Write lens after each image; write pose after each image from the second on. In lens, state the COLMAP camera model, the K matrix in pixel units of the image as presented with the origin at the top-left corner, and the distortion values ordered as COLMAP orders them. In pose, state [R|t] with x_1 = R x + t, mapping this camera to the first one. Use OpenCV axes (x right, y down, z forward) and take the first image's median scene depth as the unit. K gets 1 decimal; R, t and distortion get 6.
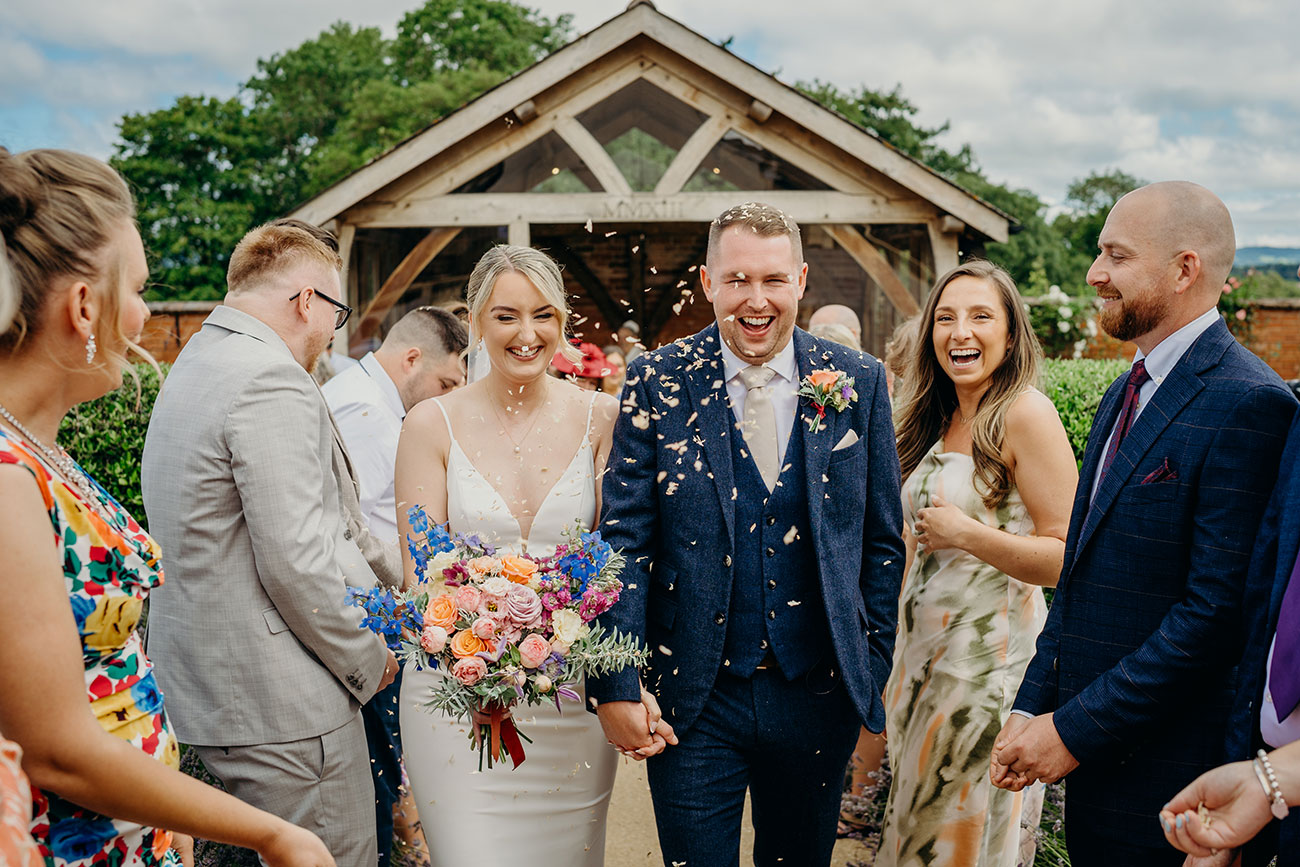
lens RADIAL K [[1531.1, 0, 650.0], [0, 1531.1, 433.5], [0, 0, 1]] dist [-0.379716, 0.556941]
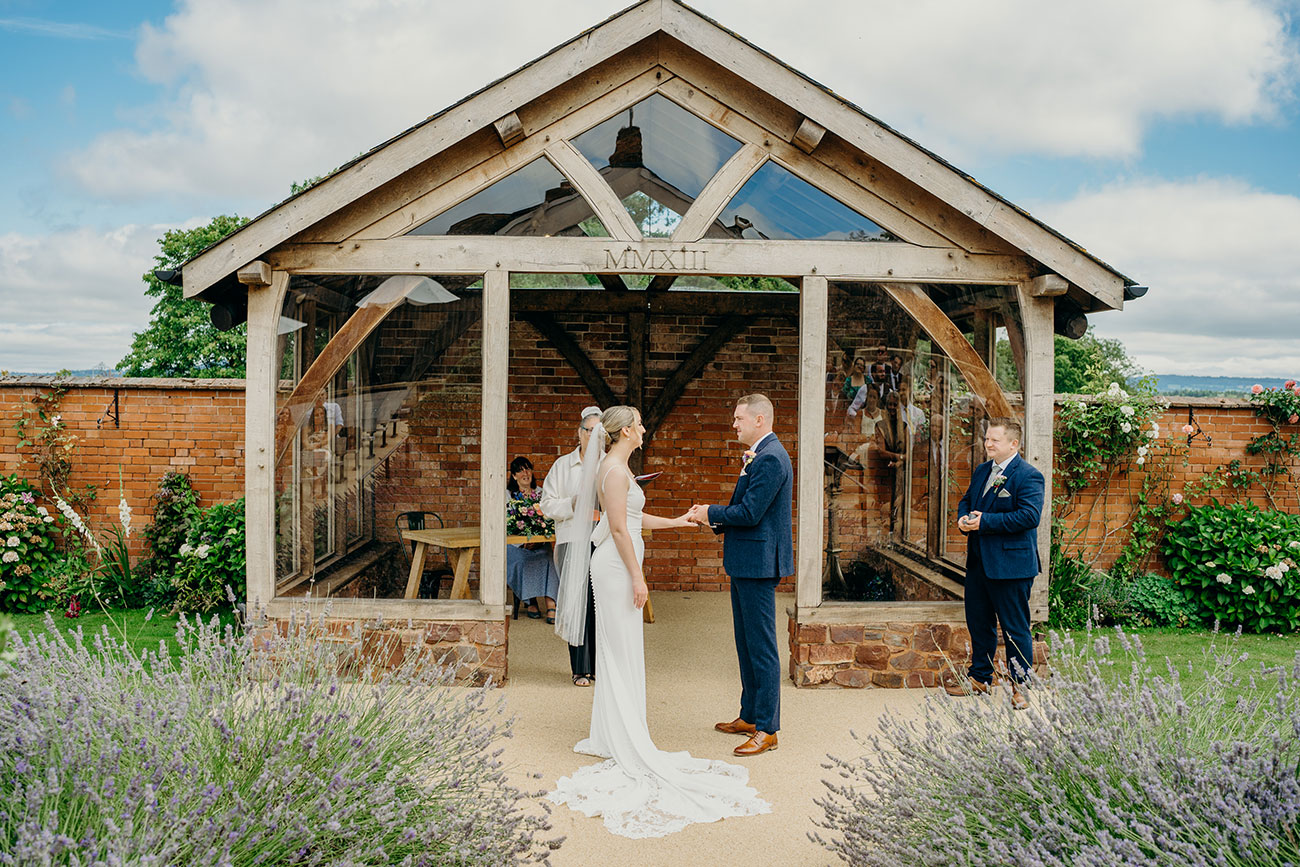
lens RADIAL K [[1303.2, 0, 650.0], [0, 1303.2, 433.5], [0, 0, 1]] dist [-0.076298, 0.008250]
pose [[0.999521, 0.026010, 0.016762, -0.016266], [-0.024725, 0.997044, -0.072748, -0.008627], [-0.018604, 0.072298, 0.997210, 0.332336]]
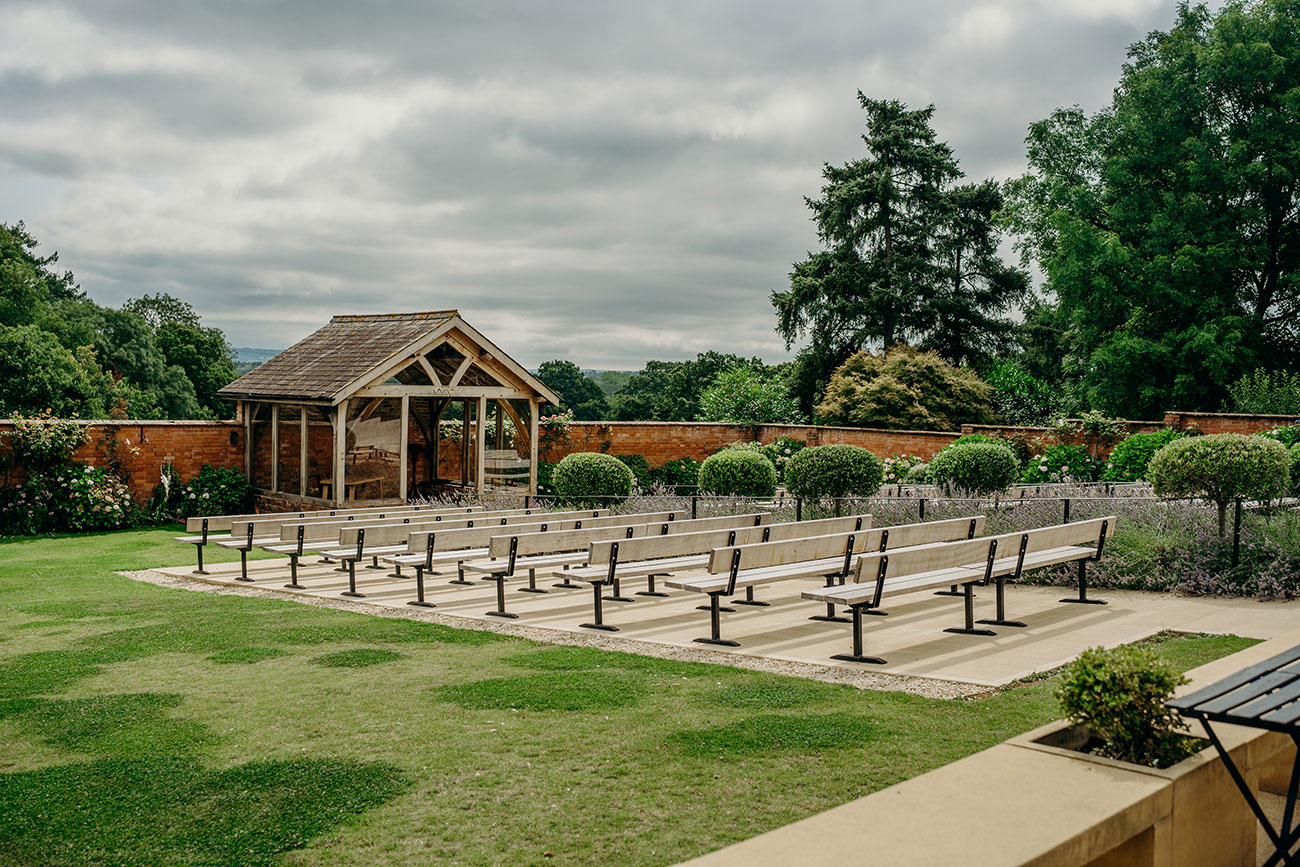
lens RADIAL K [[1303.2, 0, 650.0], [0, 1303.2, 433.5], [0, 0, 1]] dist [-0.076298, 0.008250]
pose [[0.733150, 0.003211, 0.680059, -1.271184], [0.034755, 0.998505, -0.042184, 0.030922], [-0.679178, 0.054563, 0.731943, -0.881942]]
